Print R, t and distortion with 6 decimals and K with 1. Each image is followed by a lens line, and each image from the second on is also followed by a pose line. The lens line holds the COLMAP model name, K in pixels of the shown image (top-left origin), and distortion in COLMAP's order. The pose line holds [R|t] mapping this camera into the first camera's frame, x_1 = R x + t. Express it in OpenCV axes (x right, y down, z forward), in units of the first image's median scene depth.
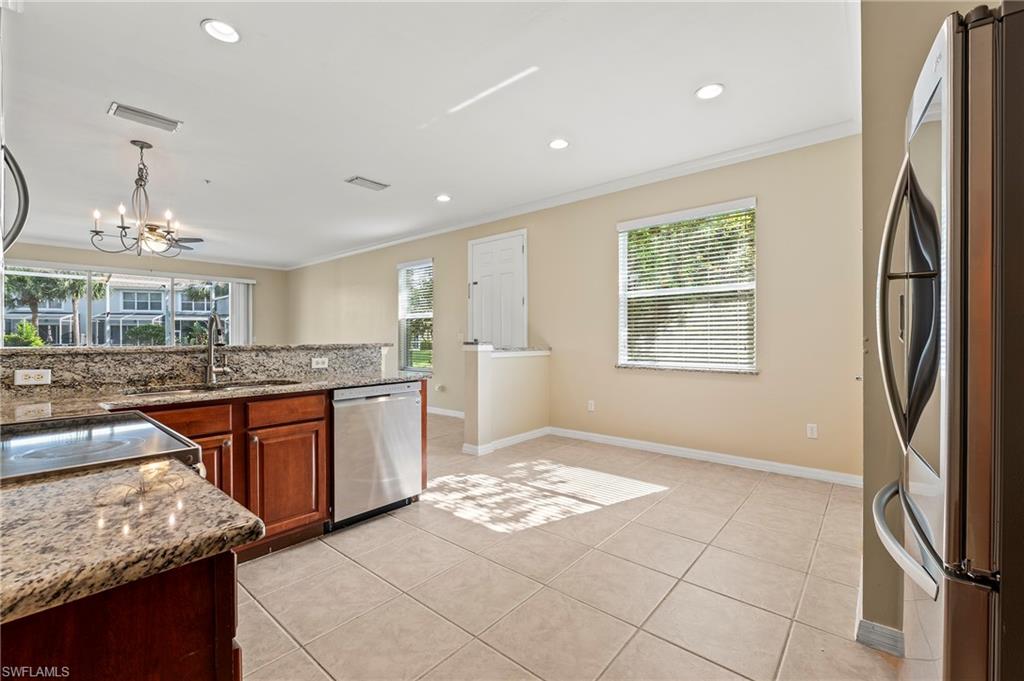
lens RADIAL K [[424.3, 0, 531.9], [0, 424.3, 342.2], [0, 0, 1]] dist [0.000404, -0.000167]
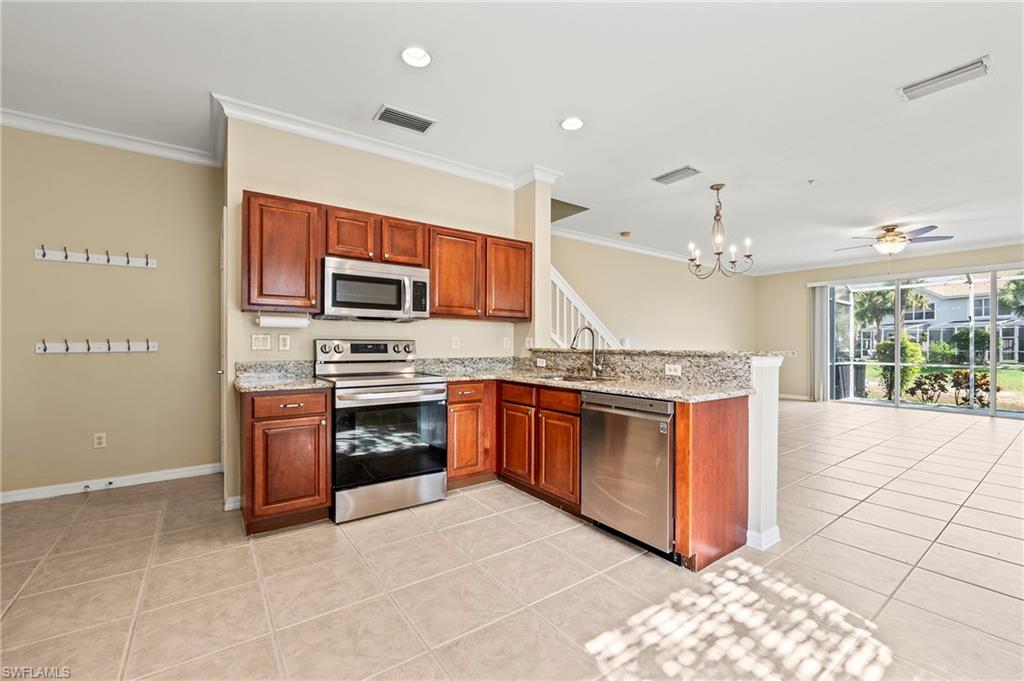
lens RADIAL K [[416.5, 0, 510.9], [0, 416.5, 344.0], [0, 0, 1]] dist [-0.001737, -0.000189]
pose [[-0.268087, 0.002829, -0.963391, 0.433356], [-0.012406, 0.999903, 0.006389, -0.009251], [0.963315, 0.013665, -0.268025, 0.793326]]
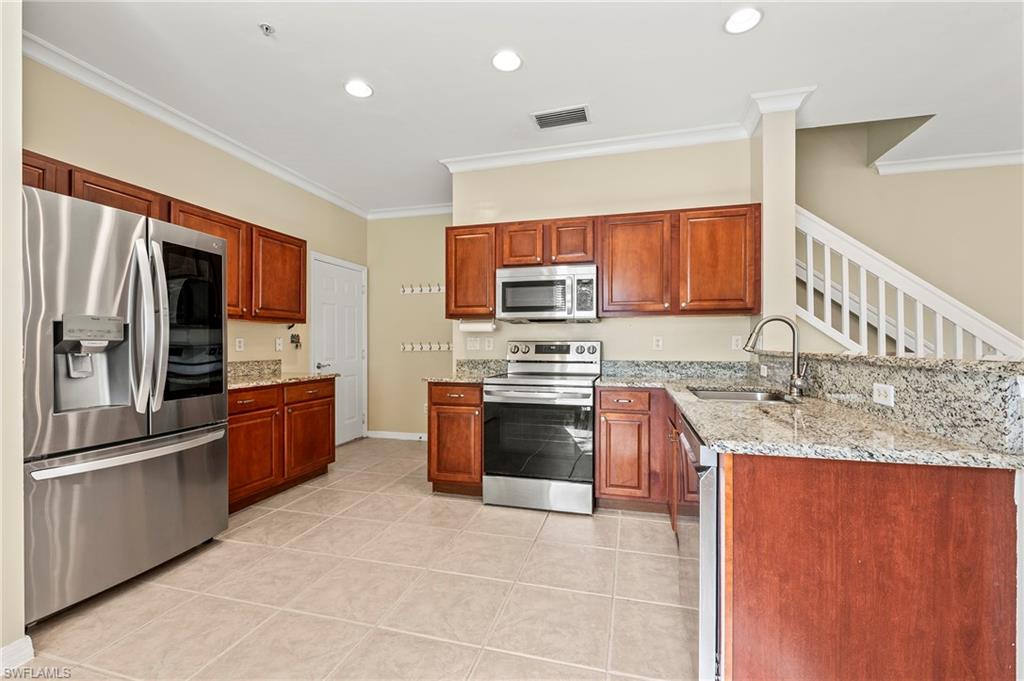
lens RADIAL K [[424.3, 0, 531.9], [0, 424.3, 342.2], [0, 0, 1]] dist [0.000404, -0.000167]
pose [[-0.910643, 0.001471, -0.413191, 0.059921], [-0.001072, 0.999982, 0.005923, -0.011641], [0.413192, 0.005837, -0.910625, 1.124563]]
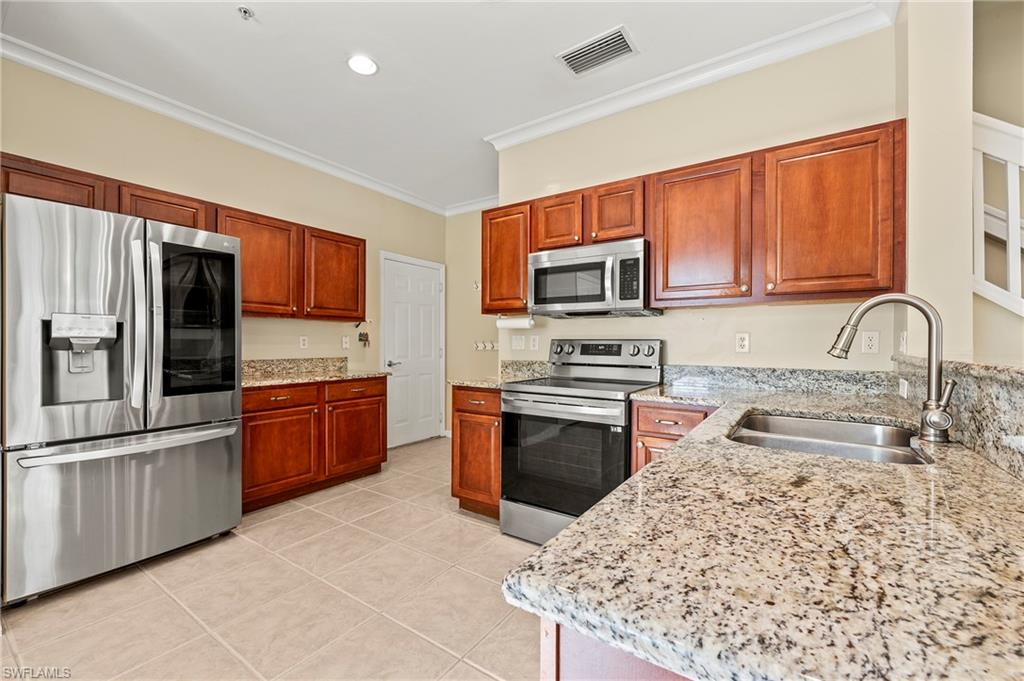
lens RADIAL K [[422.6, 0, 534.4], [0, 422.6, 344.2], [0, 0, 1]] dist [-0.007021, -0.000020]
pose [[-0.995755, -0.000127, -0.092039, -0.201390], [-0.001447, 0.999897, 0.014268, -0.010816], [0.092028, 0.014341, -0.995653, 1.020193]]
